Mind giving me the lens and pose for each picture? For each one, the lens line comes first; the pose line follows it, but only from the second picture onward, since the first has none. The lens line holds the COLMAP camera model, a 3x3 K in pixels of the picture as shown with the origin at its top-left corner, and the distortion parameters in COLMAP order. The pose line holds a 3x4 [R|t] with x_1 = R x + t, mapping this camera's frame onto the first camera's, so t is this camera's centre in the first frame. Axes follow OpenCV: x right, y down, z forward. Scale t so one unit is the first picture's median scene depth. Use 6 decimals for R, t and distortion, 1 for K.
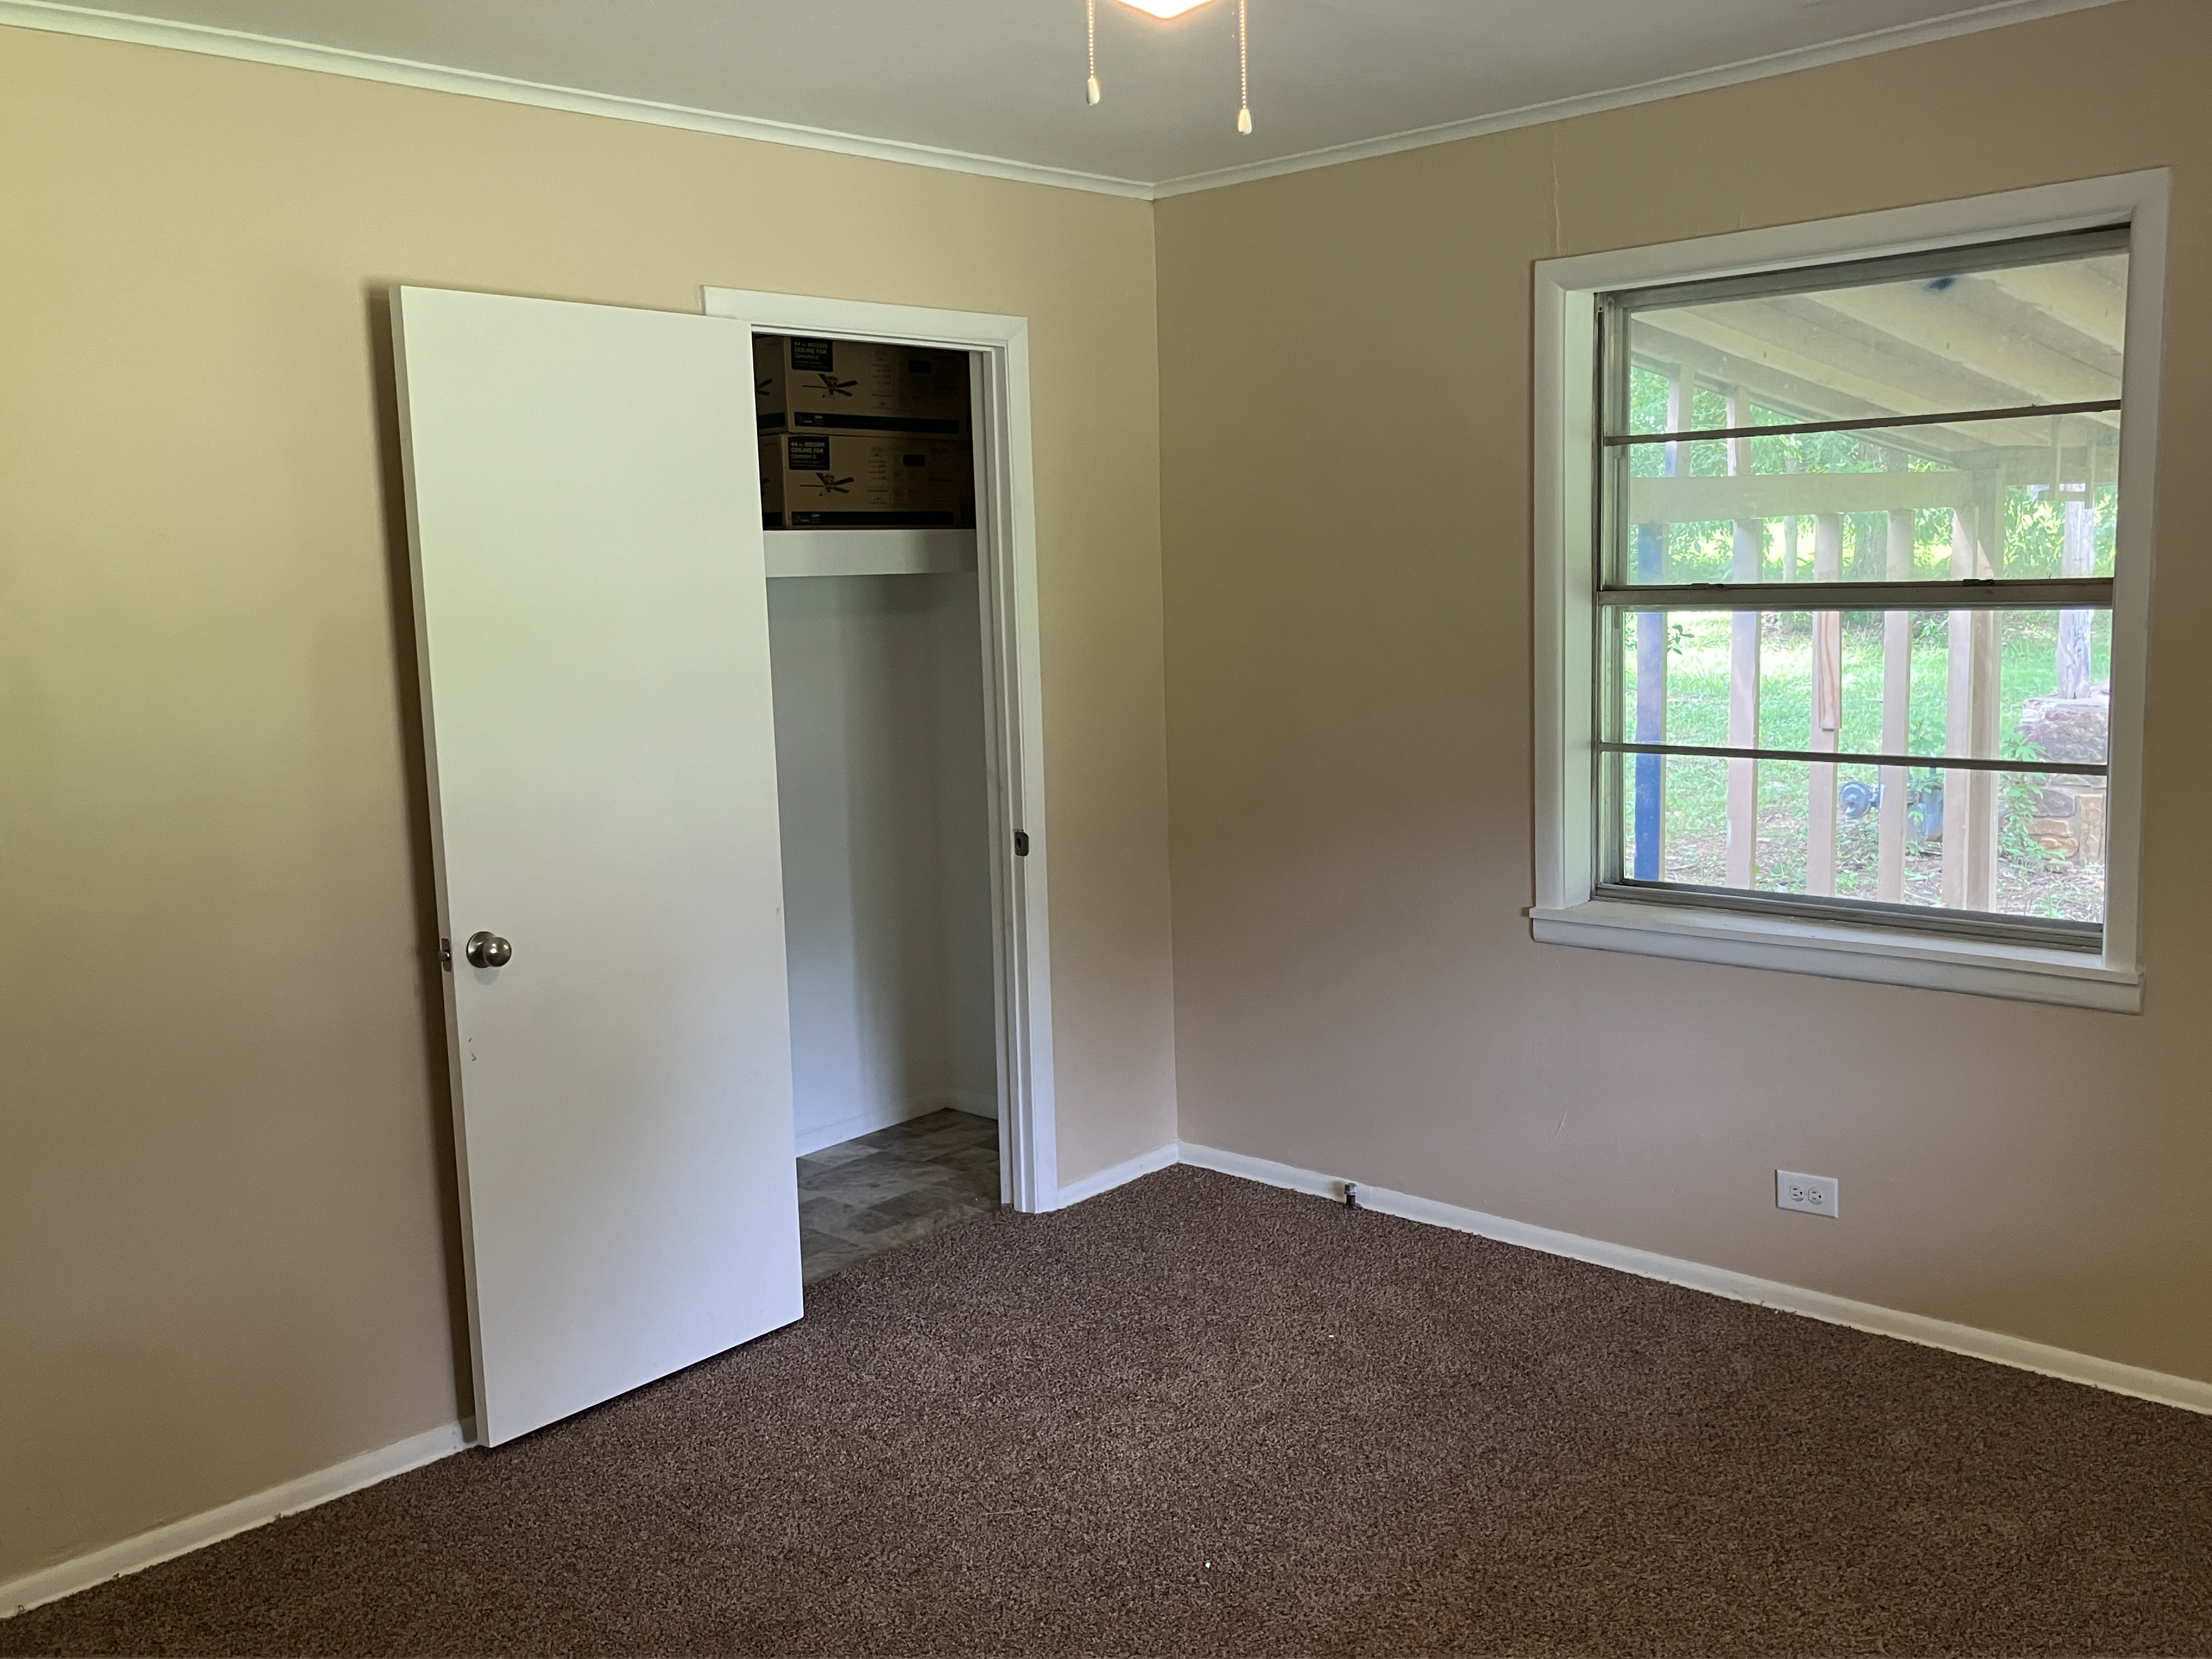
lens RADIAL K [[2007.2, 0, 1106.0], [0, 2007.2, 829.5], [0, 0, 1]] dist [-0.005123, -0.002309]
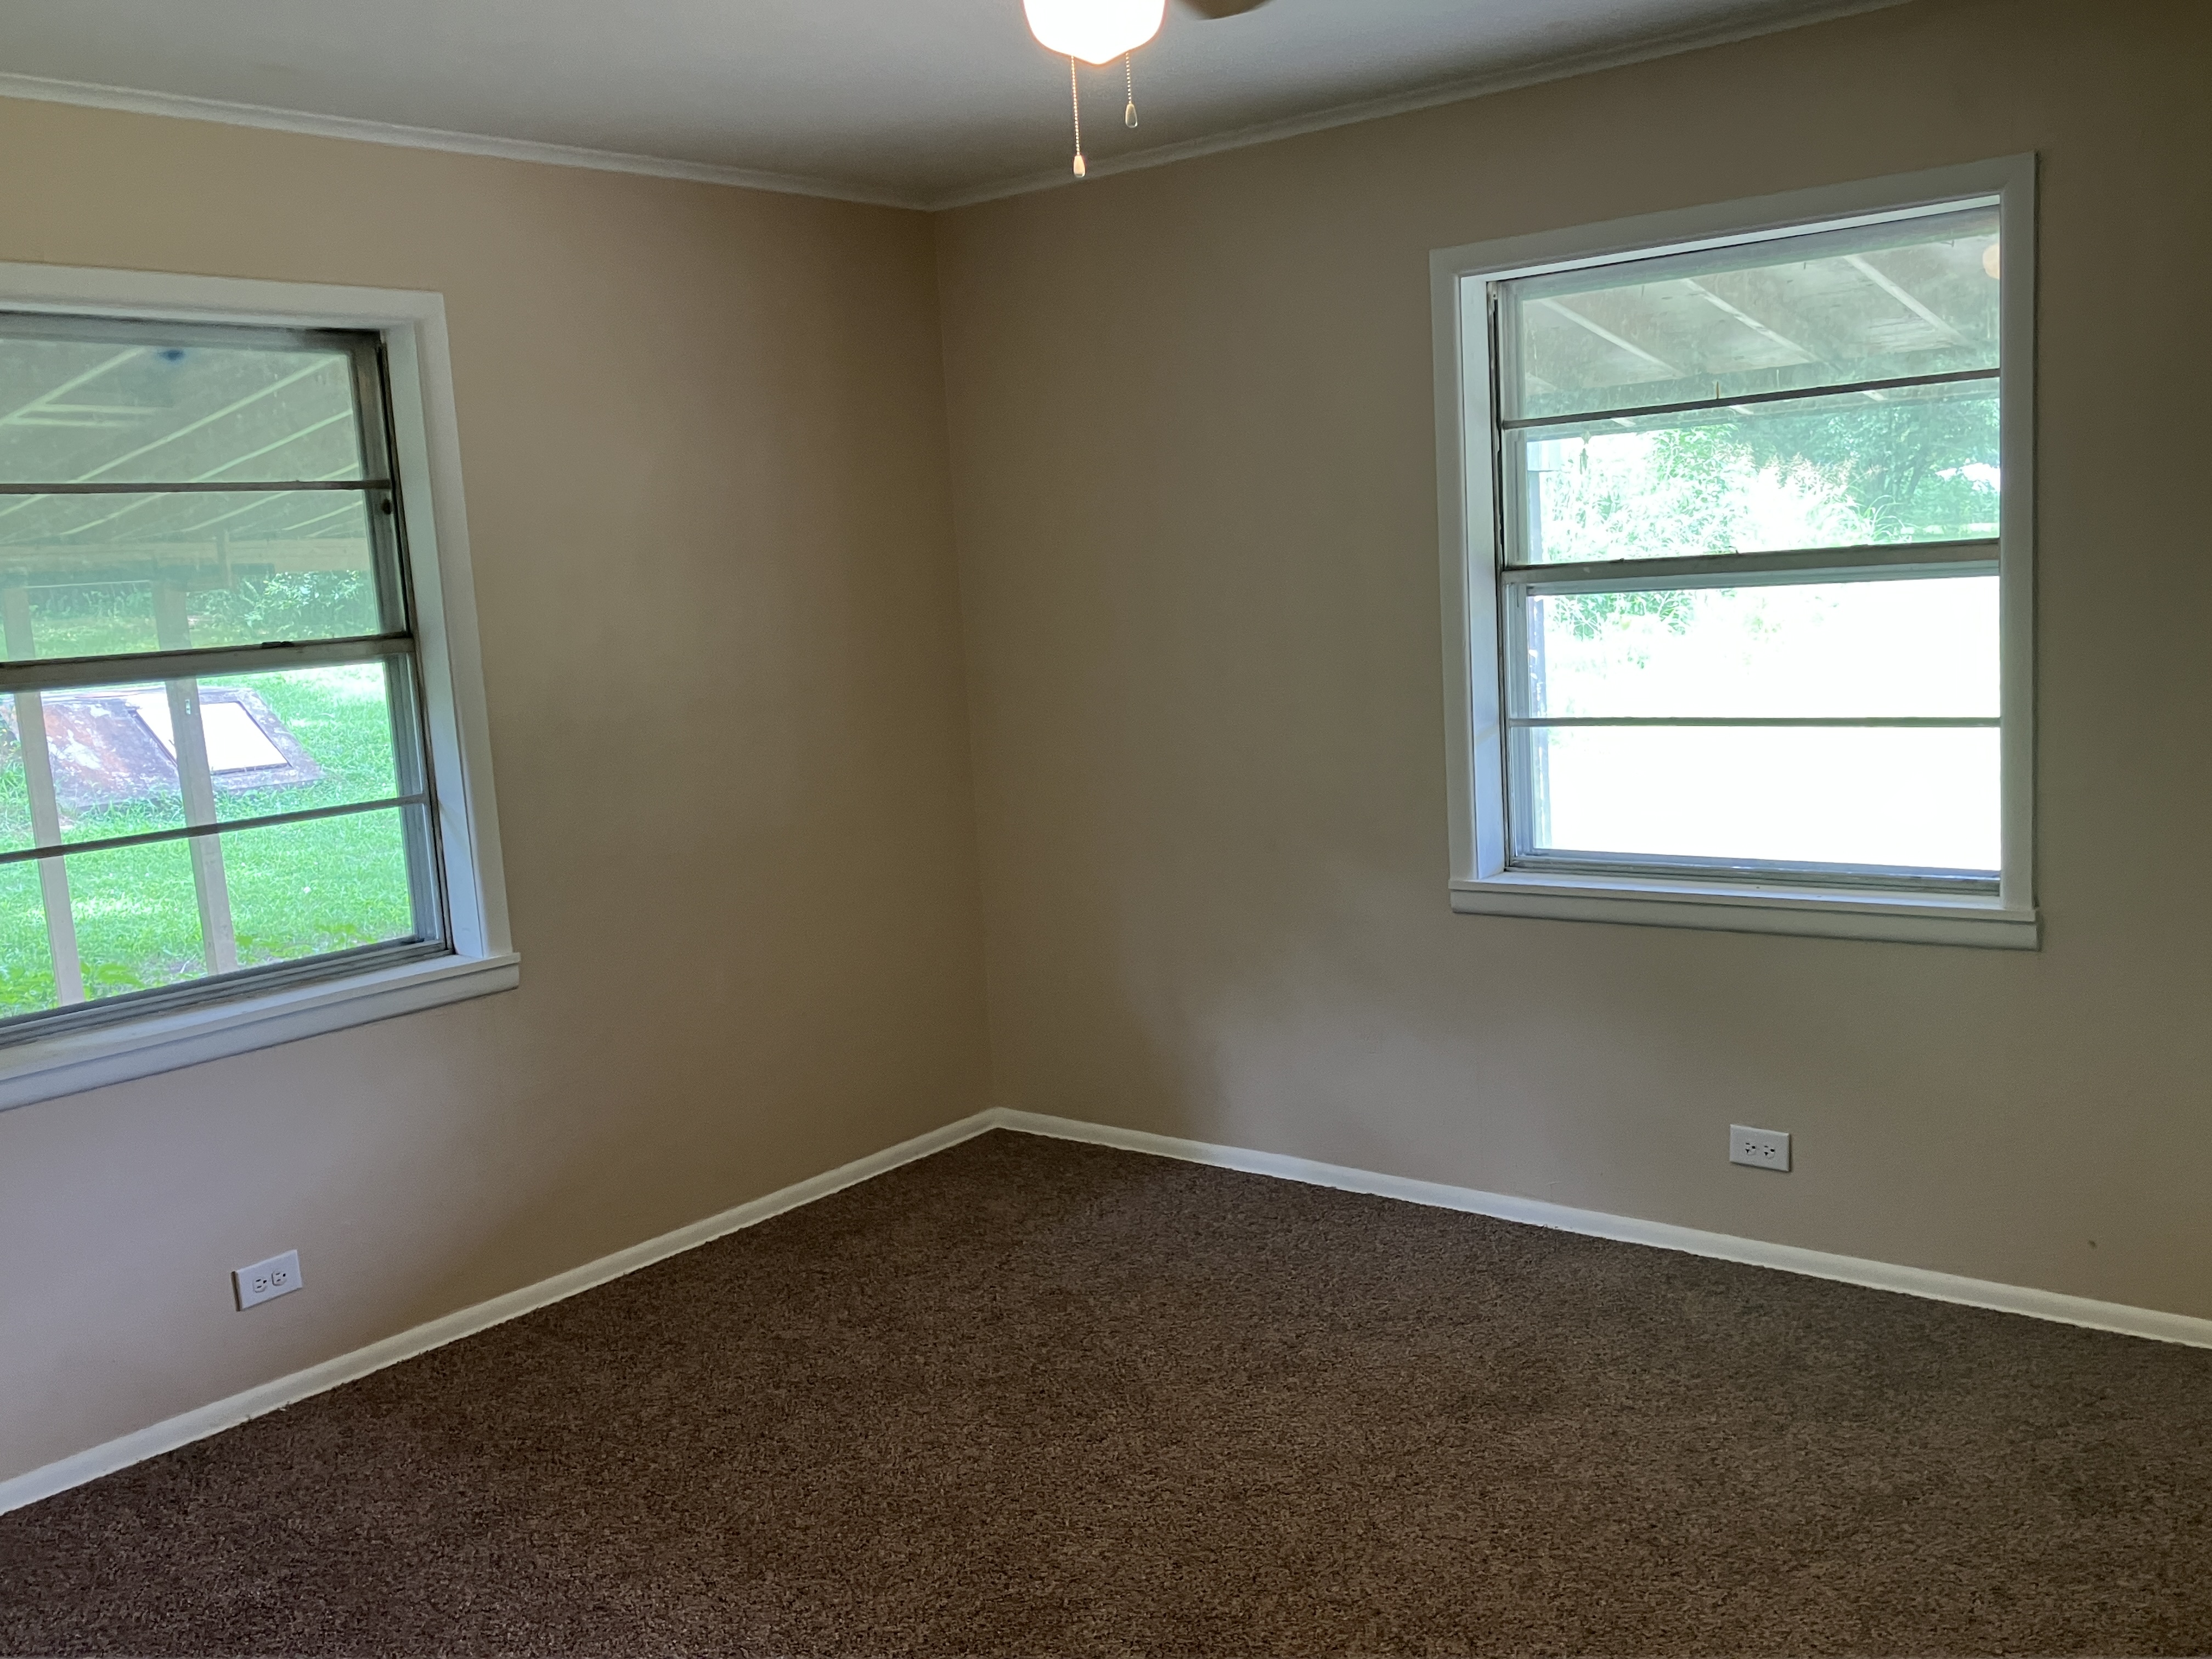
lens RADIAL K [[2007.2, 0, 1106.0], [0, 2007.2, 829.5], [0, 0, 1]] dist [-0.005123, -0.002309]
pose [[-0.086299, -0.097383, 0.991498, -0.647158], [0.196063, 0.974089, 0.112738, -0.061375], [-0.976787, 0.204125, -0.064970, 0.656700]]
